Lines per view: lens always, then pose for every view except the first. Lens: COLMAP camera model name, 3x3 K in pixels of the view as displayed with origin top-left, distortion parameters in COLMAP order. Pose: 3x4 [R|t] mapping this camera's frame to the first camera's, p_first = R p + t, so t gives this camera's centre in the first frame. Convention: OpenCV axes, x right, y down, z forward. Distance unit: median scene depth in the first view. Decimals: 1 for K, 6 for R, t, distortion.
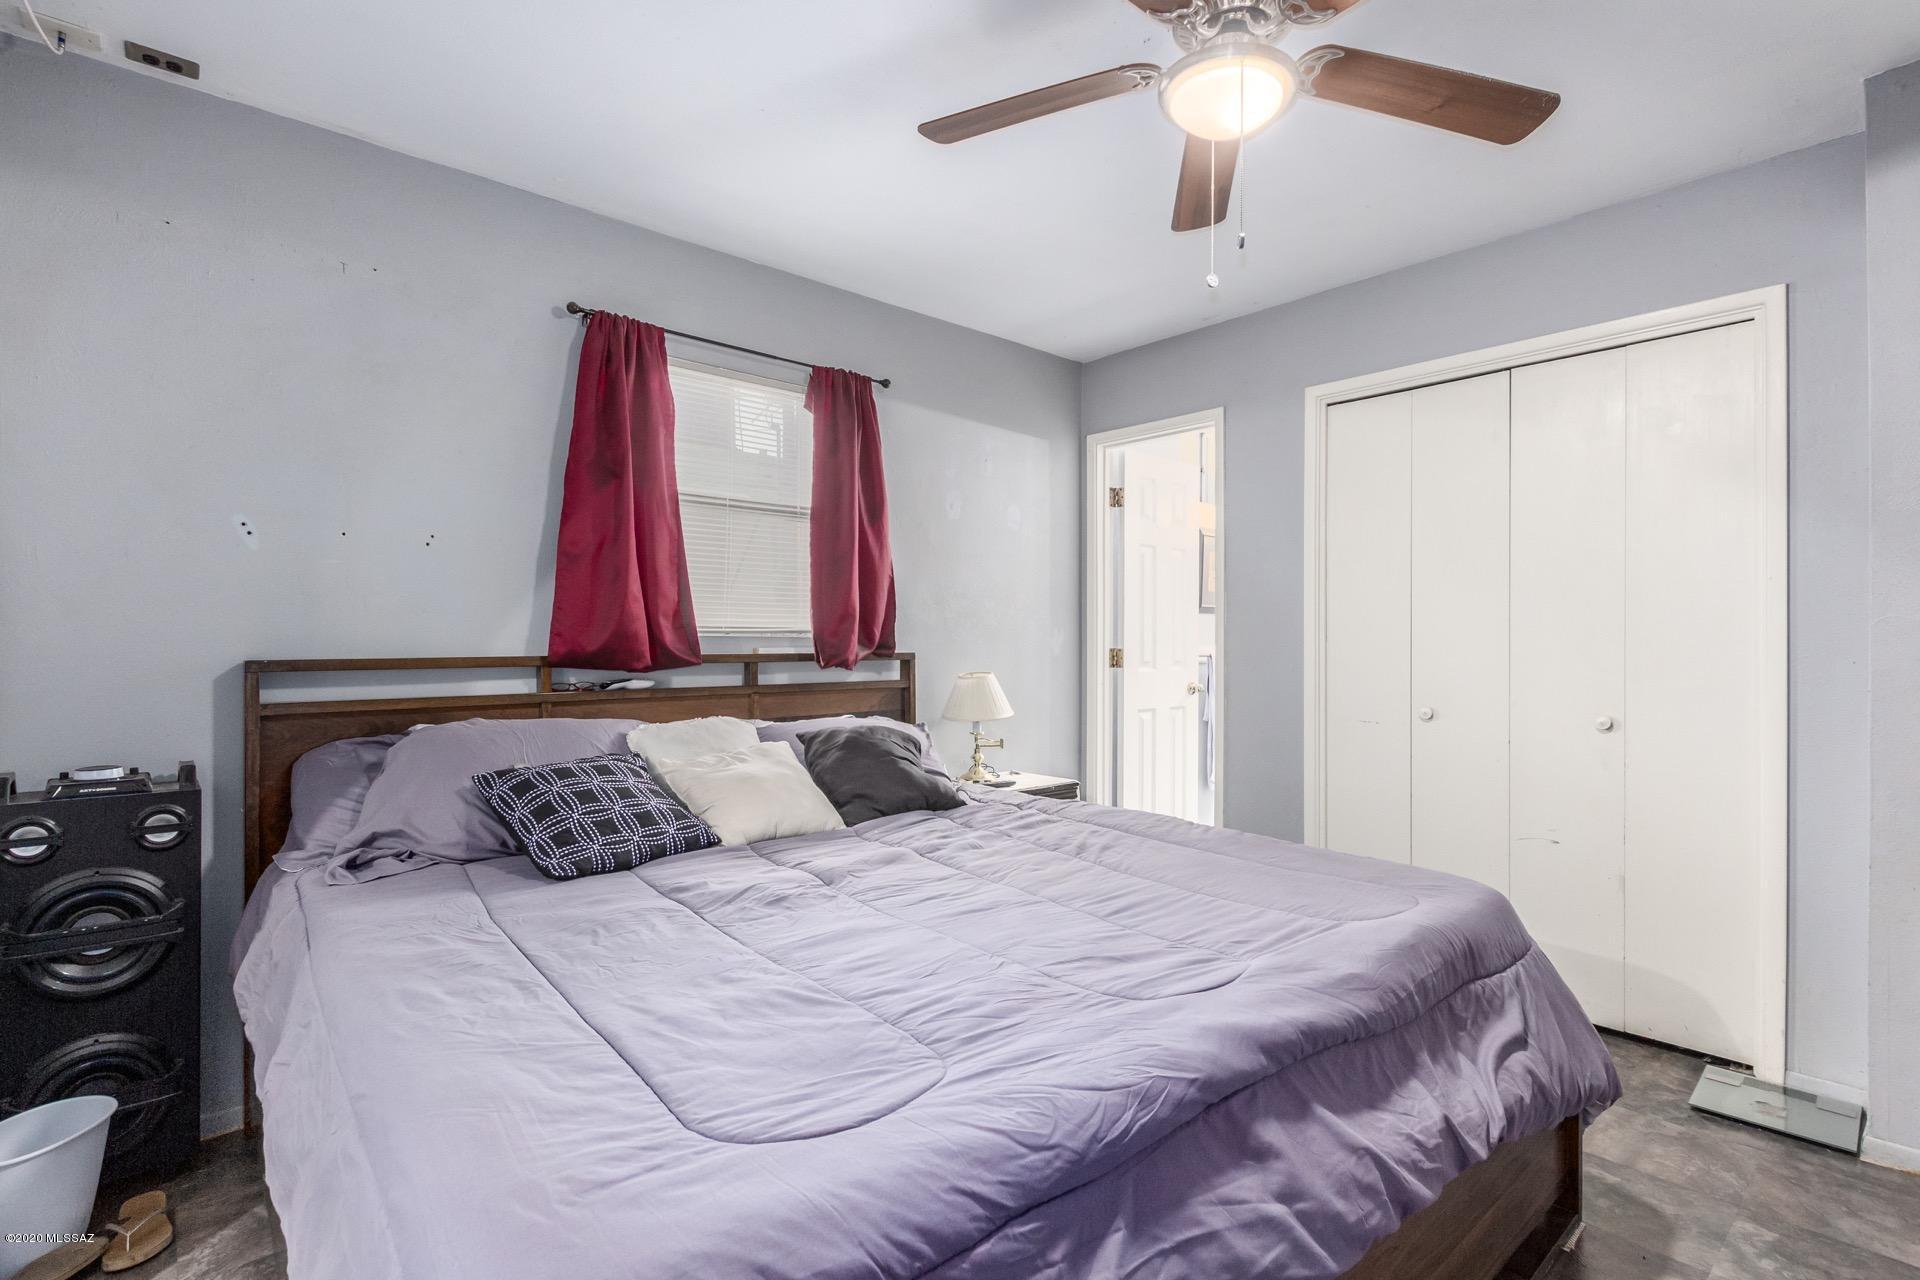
lens RADIAL K [[880.1, 0, 958.8], [0, 880.1, 642.4], [0, 0, 1]] dist [0.008349, -0.004347]
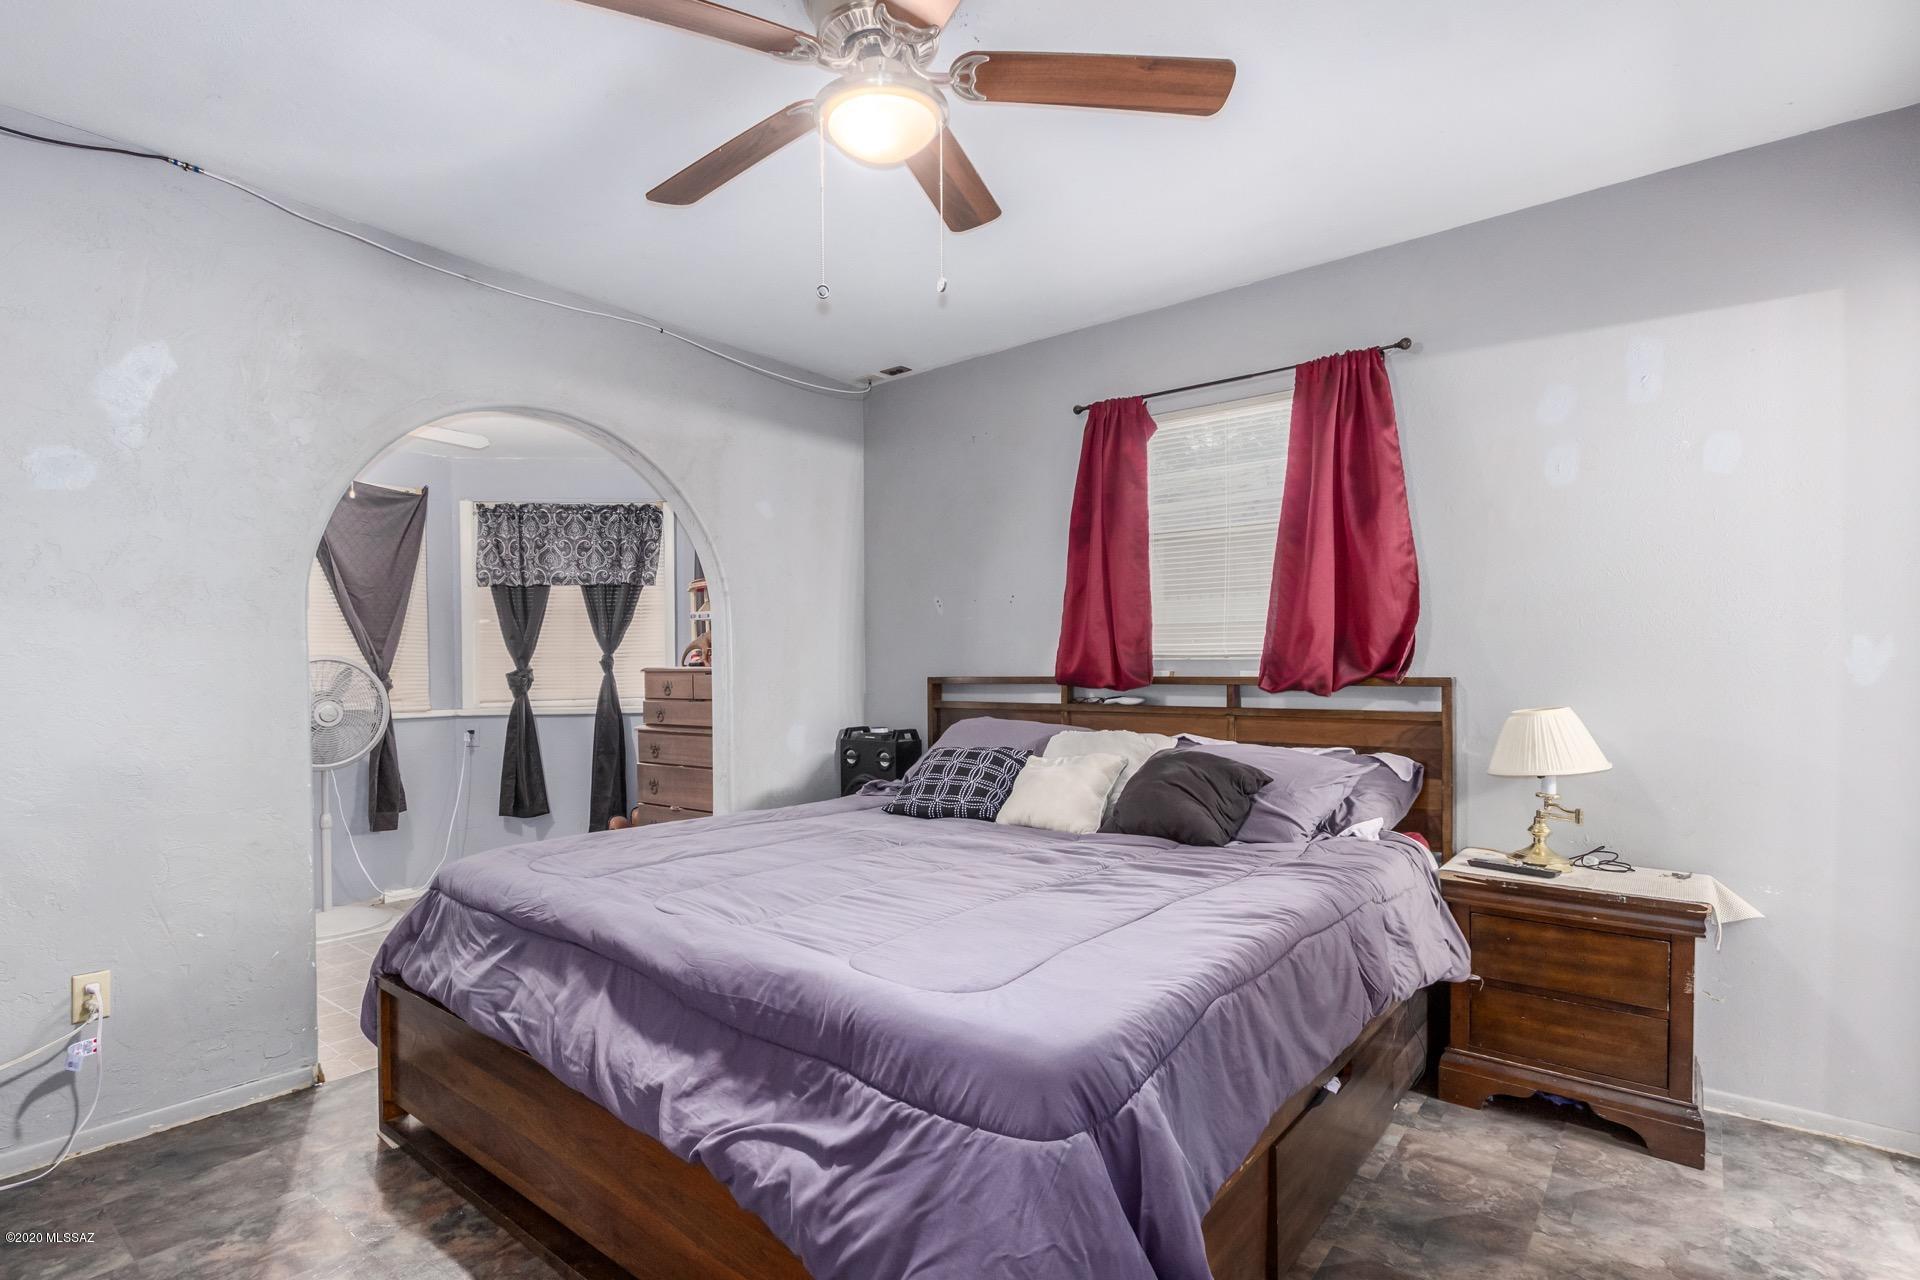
lens RADIAL K [[925.2, 0, 967.2], [0, 925.2, 677.0], [0, 0, 1]] dist [-0.001135, -0.000034]
pose [[0.197018, 0.010495, -0.980344, 0.828461], [0.004386, 0.999923, 0.011586, -0.000198], [0.980390, -0.006582, 0.196957, 0.534390]]
